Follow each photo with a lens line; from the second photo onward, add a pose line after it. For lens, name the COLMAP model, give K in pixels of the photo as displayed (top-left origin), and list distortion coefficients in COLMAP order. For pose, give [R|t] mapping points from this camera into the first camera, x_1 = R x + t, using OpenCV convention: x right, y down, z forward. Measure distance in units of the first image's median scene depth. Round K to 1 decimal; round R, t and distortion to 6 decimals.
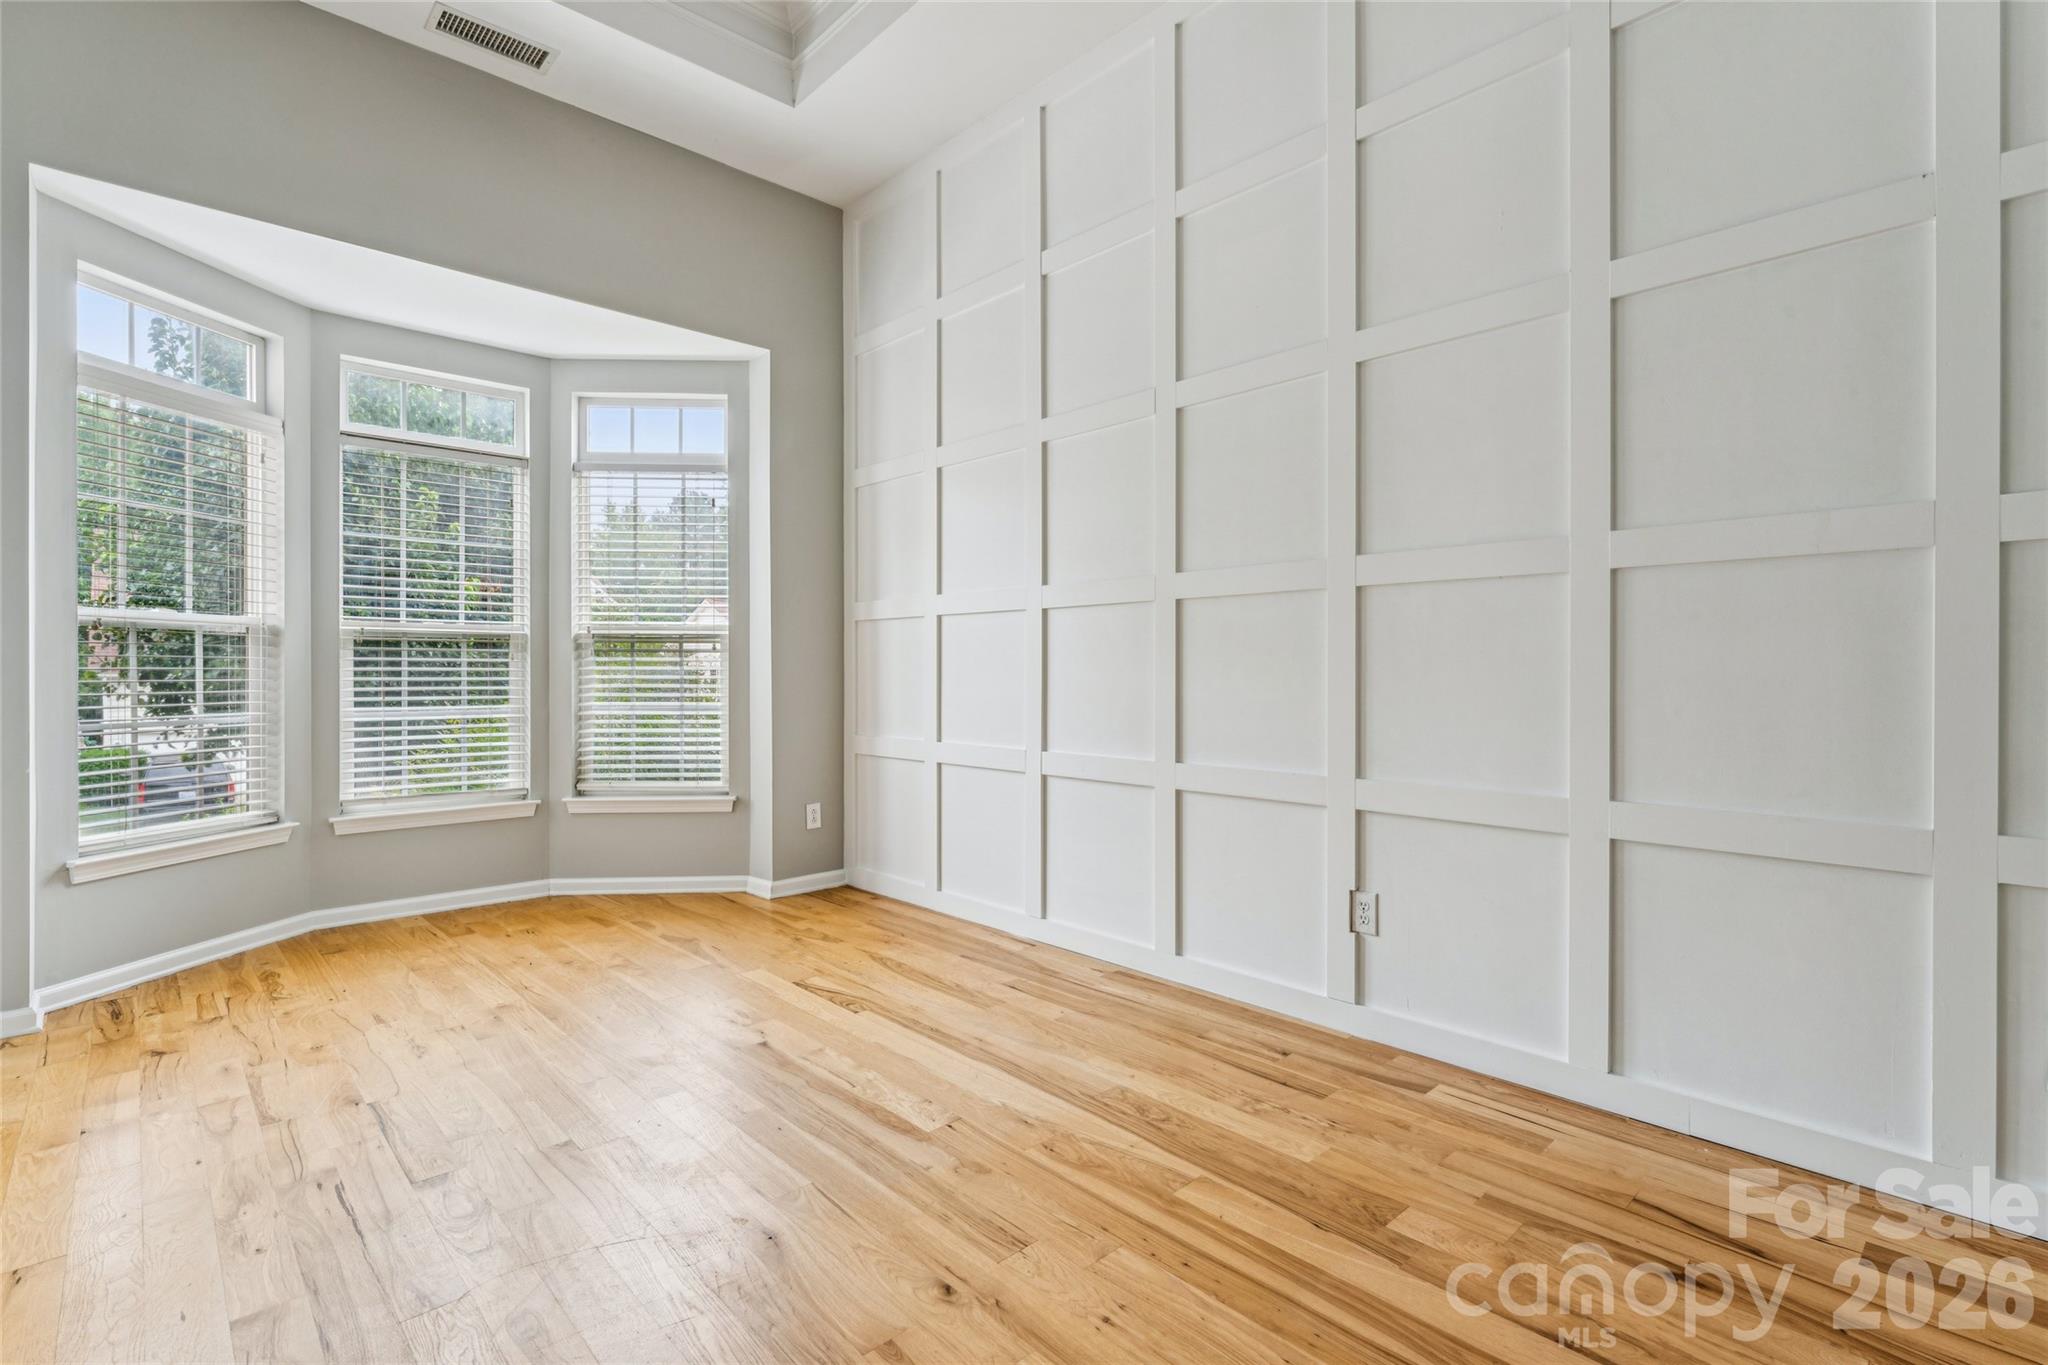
lens RADIAL K [[951.6, 0, 1028.3], [0, 951.6, 676.4], [0, 0, 1]] dist [-0.001303, -0.000232]
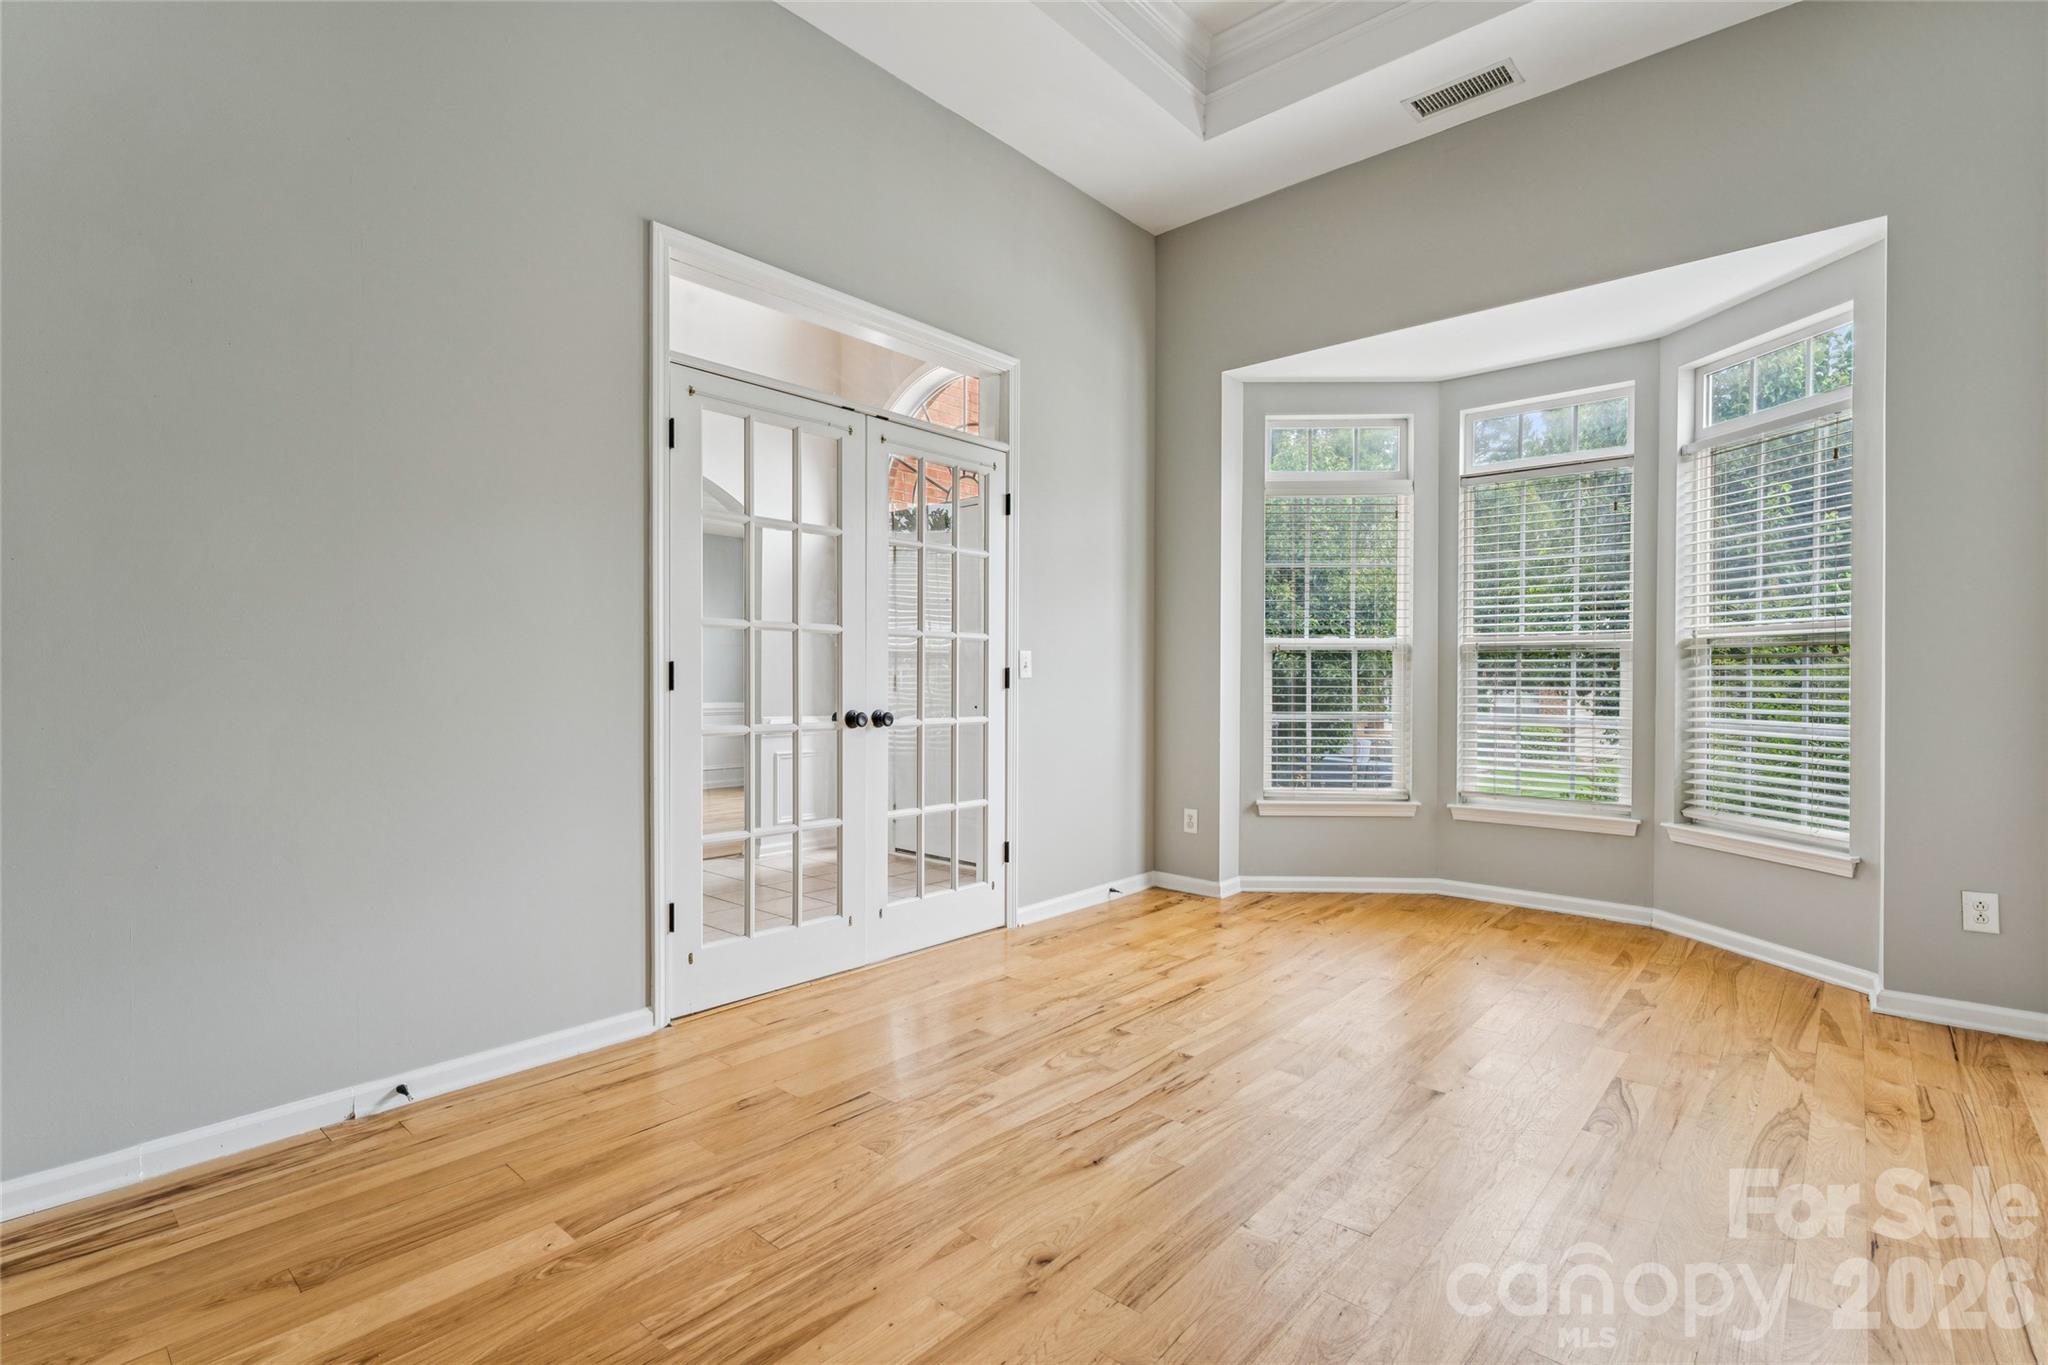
lens RADIAL K [[951.6, 0, 1027.9], [0, 951.6, 685.4], [0, 0, 1]] dist [-0.001303, -0.000232]
pose [[0.095999, 0.008166, -0.995348, 0.394992], [-0.009519, 0.999928, 0.007285, -0.002938], [0.995336, 0.008776, 0.096070, 0.355869]]
